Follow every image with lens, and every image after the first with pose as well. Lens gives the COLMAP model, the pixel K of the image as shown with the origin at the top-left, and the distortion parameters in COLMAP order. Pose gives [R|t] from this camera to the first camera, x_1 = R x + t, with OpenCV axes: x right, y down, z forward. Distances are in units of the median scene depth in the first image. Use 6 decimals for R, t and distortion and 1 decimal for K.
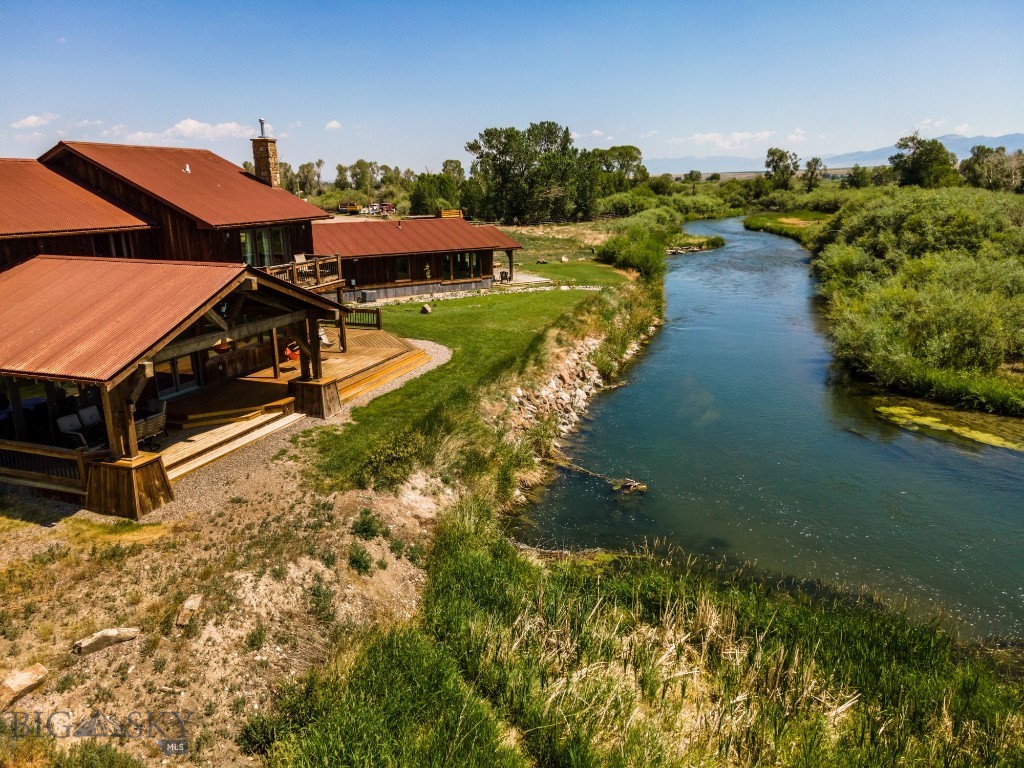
lens RADIAL K [[745.2, 0, 507.7], [0, 745.2, 378.5], [0, 0, 1]] dist [0.034205, 0.009951]
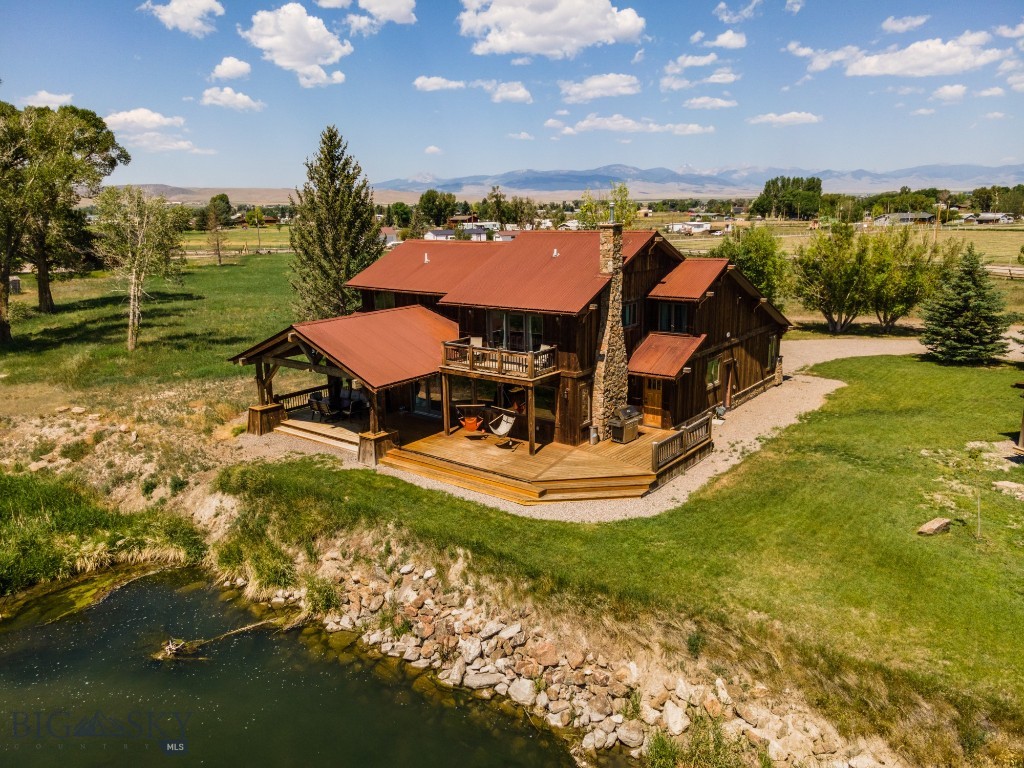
lens RADIAL K [[745.2, 0, 508.2], [0, 745.2, 380.4], [0, 0, 1]] dist [0.034205, 0.009951]
pose [[-0.304936, 0.230769, -0.923991, 0.634454], [-0.222653, 0.926038, 0.304760, -0.404150], [0.925980, 0.298662, -0.231001, 1.185746]]
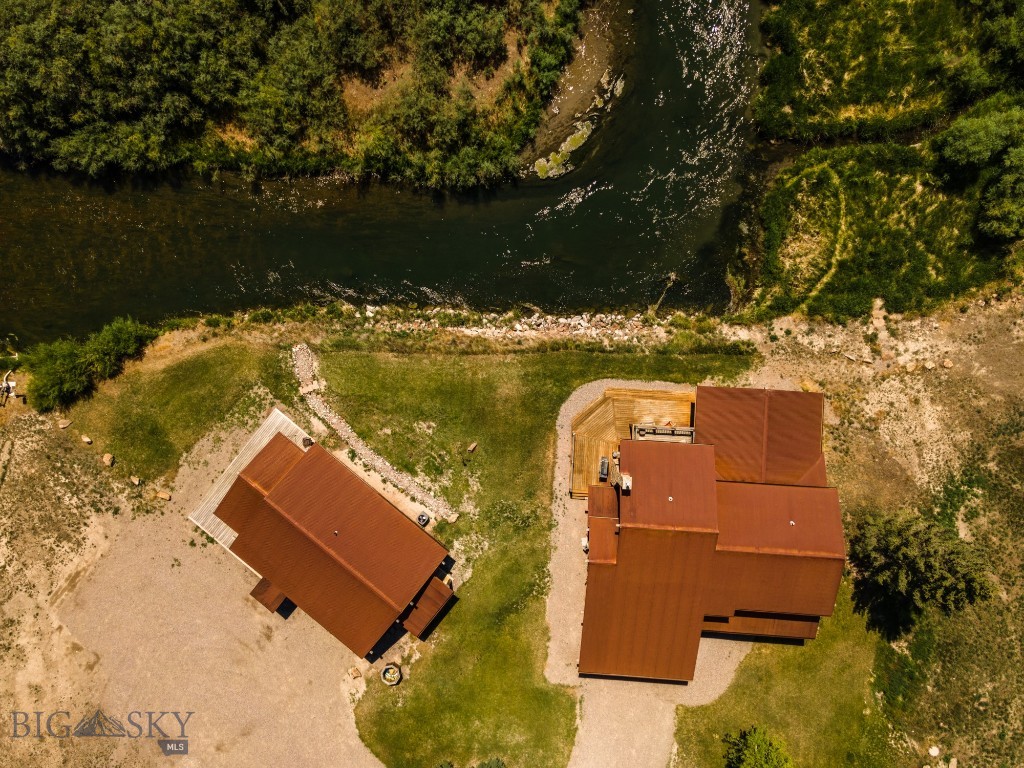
lens RADIAL K [[745.2, 0, 505.2], [0, 745.2, 383.7], [0, 0, 1]] dist [0.034205, 0.009951]
pose [[-0.295048, -0.955101, 0.026998, -0.070234], [0.282280, -0.060137, 0.957445, -2.086787], [-0.912833, 0.290113, 0.287350, 0.716511]]
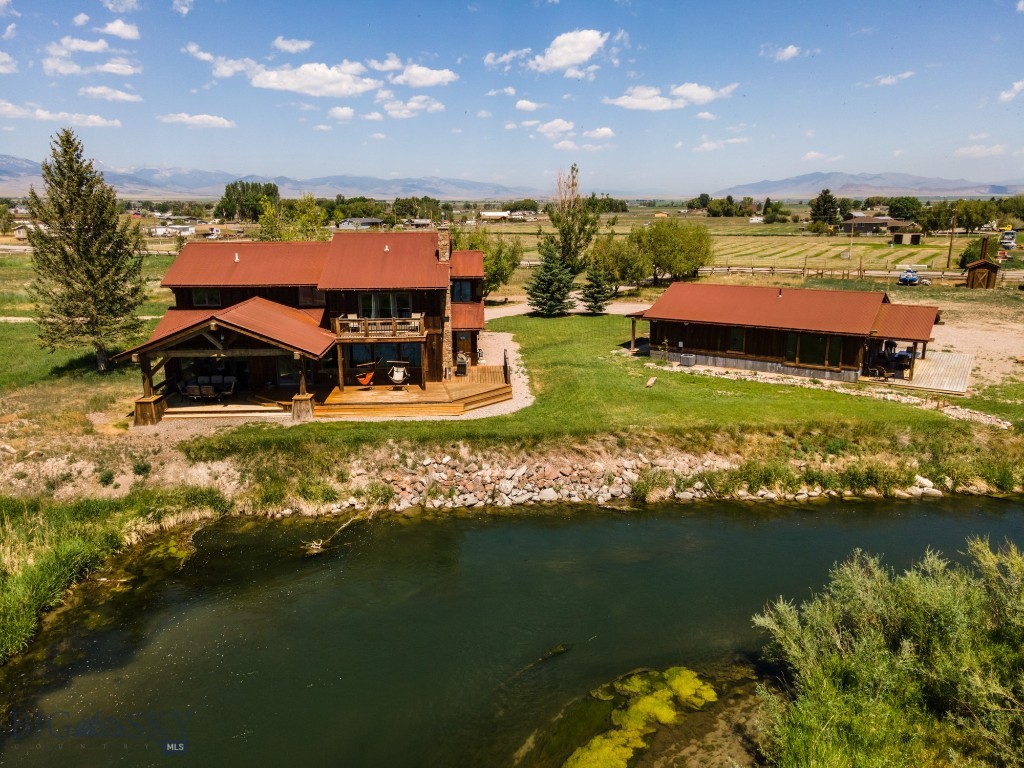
lens RADIAL K [[745.2, 0, 506.7], [0, 745.2, 379.5], [0, 0, 1]] dist [0.034205, 0.009951]
pose [[0.385375, 0.219611, -0.896246, 1.025383], [-0.231962, 0.963134, 0.136260, -0.271188], [0.893129, 0.155384, 0.422109, 0.589702]]
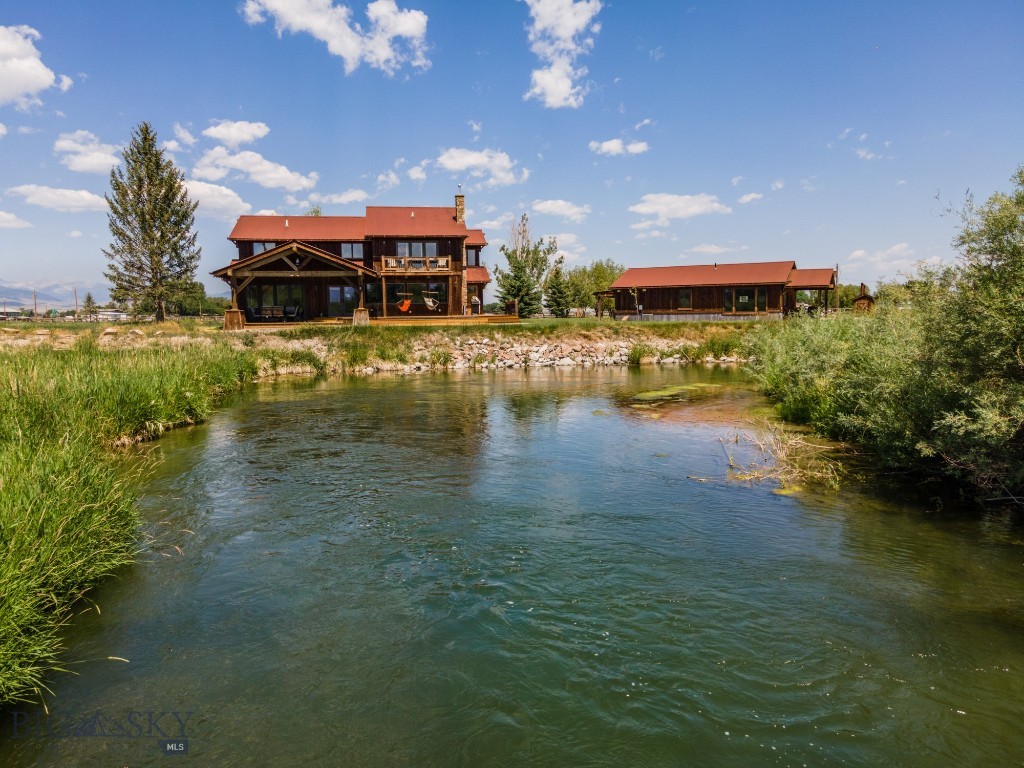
lens RADIAL K [[745.2, 0, 506.3], [0, 745.2, 380.5], [0, 0, 1]] dist [0.034205, 0.009951]
pose [[0.485442, 0.082428, -0.870375, 1.293897], [-0.214933, 0.976244, -0.027422, 0.123275], [0.847438, 0.200384, 0.491626, 0.340976]]
